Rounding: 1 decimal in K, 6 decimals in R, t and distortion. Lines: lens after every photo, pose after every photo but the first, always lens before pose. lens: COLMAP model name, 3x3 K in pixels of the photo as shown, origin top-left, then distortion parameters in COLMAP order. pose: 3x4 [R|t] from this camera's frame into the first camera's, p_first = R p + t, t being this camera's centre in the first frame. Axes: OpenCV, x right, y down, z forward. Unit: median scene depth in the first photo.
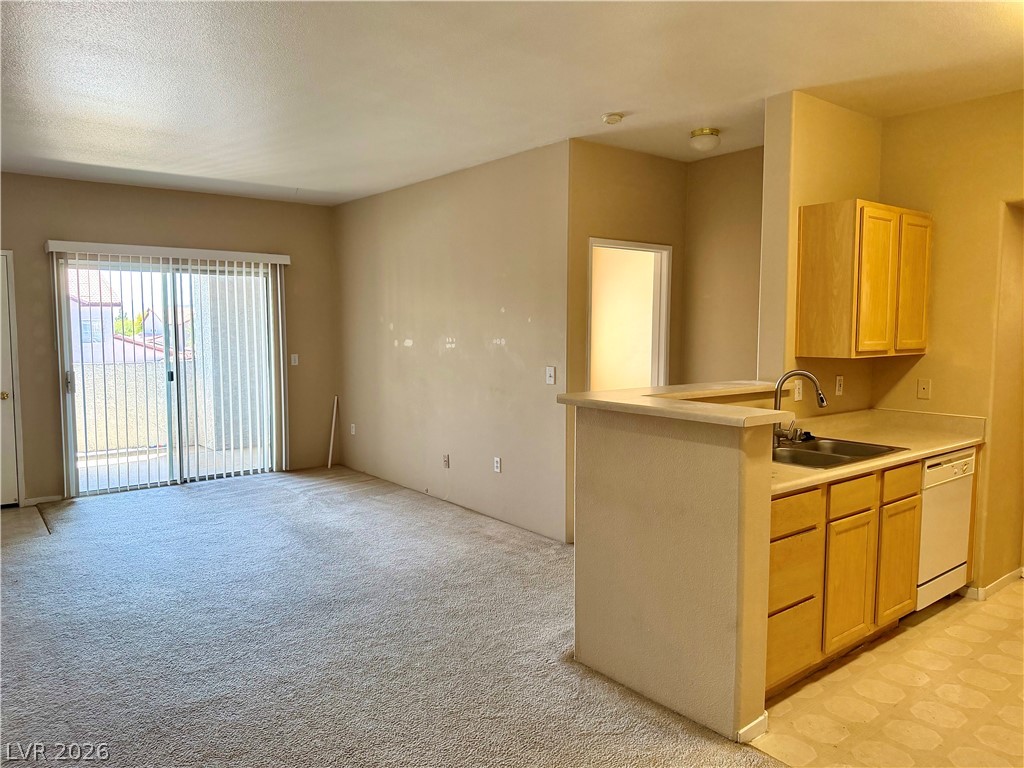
lens RADIAL K [[724.4, 0, 511.8], [0, 724.4, 387.8], [0, 0, 1]] dist [0.055185, -0.084437]
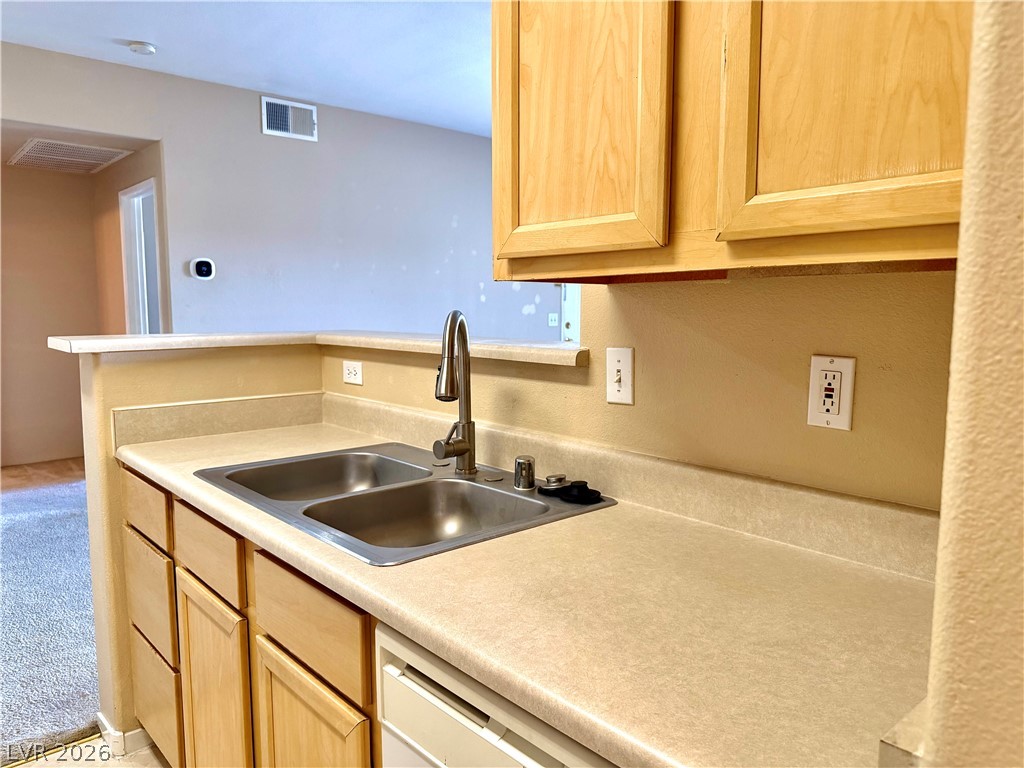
lens RADIAL K [[706.2, 0, 516.5], [0, 706.2, 389.5], [0, 0, 1]] dist [-0.005870, -0.004550]
pose [[0.076316, 0.112272, -0.990743, 0.786900], [-0.094281, 0.990001, 0.104926, -0.023199], [0.992616, 0.085401, 0.086138, 0.967050]]
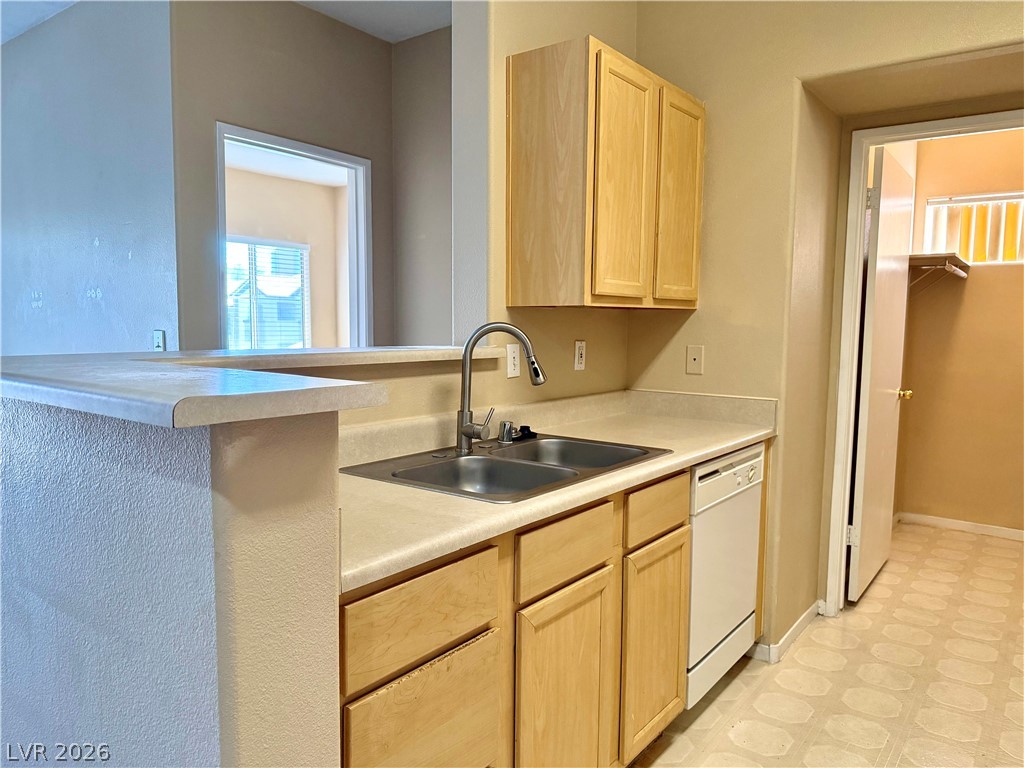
lens RADIAL K [[720.0, 0, 512.0], [0, 720.0, 384.0], [0, 0, 1]] dist [0.066519, -0.089105]
pose [[0.967463, -0.010892, 0.252778, 0.248285], [0.010476, 0.999941, 0.002994, 0.023172], [-0.252795, -0.000248, 0.967520, 0.424267]]
